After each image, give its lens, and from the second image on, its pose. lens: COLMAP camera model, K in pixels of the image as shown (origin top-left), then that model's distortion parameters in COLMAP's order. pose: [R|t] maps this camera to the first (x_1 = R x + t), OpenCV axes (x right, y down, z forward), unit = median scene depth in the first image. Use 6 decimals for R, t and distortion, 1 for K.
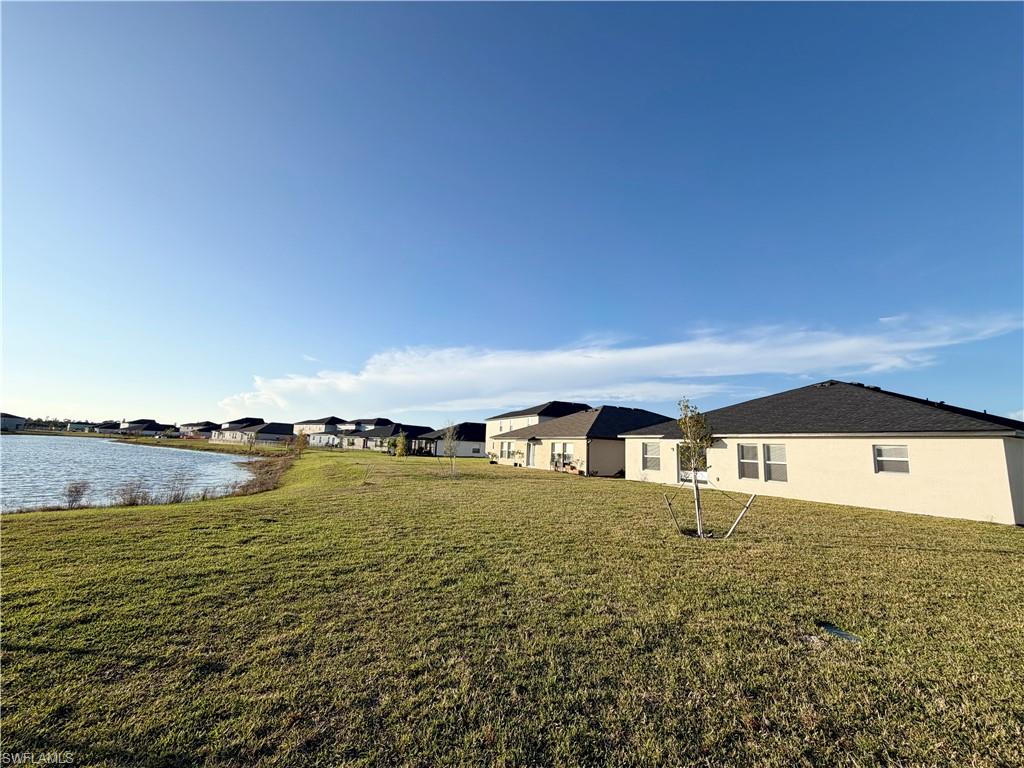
lens RADIAL K [[408.5, 0, 512.5], [0, 408.5, 383.5], [0, 0, 1]] dist [0.002169, -0.000198]
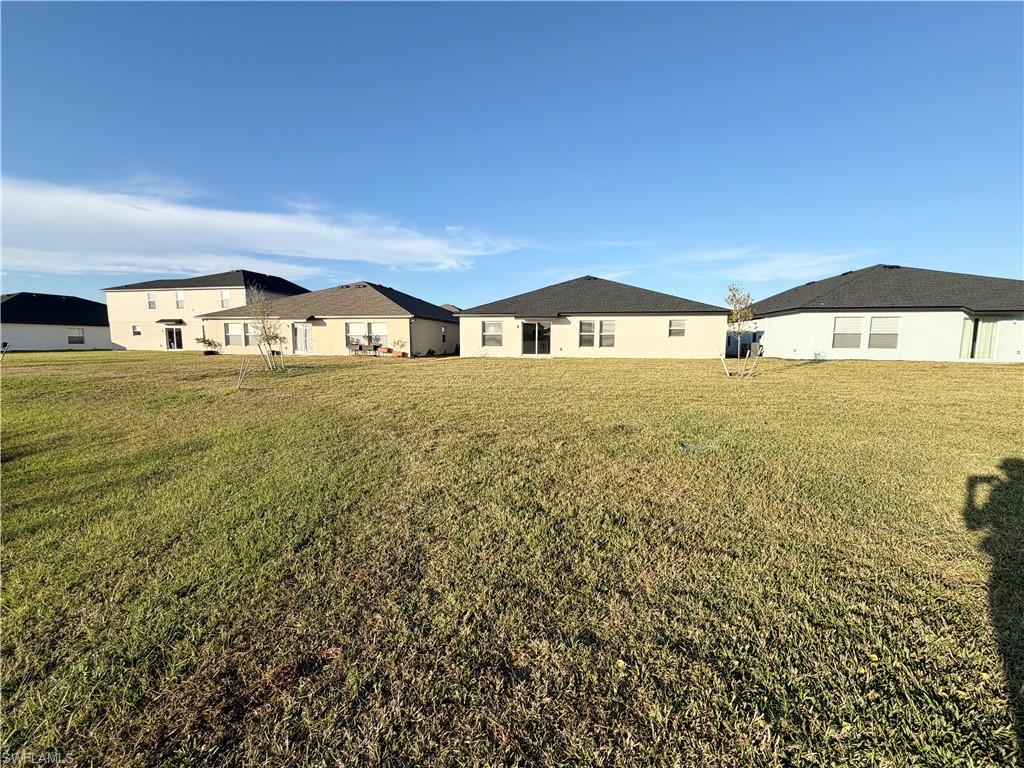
lens RADIAL K [[408.5, 0, 512.2], [0, 408.5, 382.6], [0, 0, 1]] dist [0.002169, -0.000198]
pose [[0.614500, -0.117549, 0.780110, -0.315803], [-0.101713, 0.968779, 0.226099, 0.035921], [-0.782333, -0.218285, 0.583358, 0.200922]]
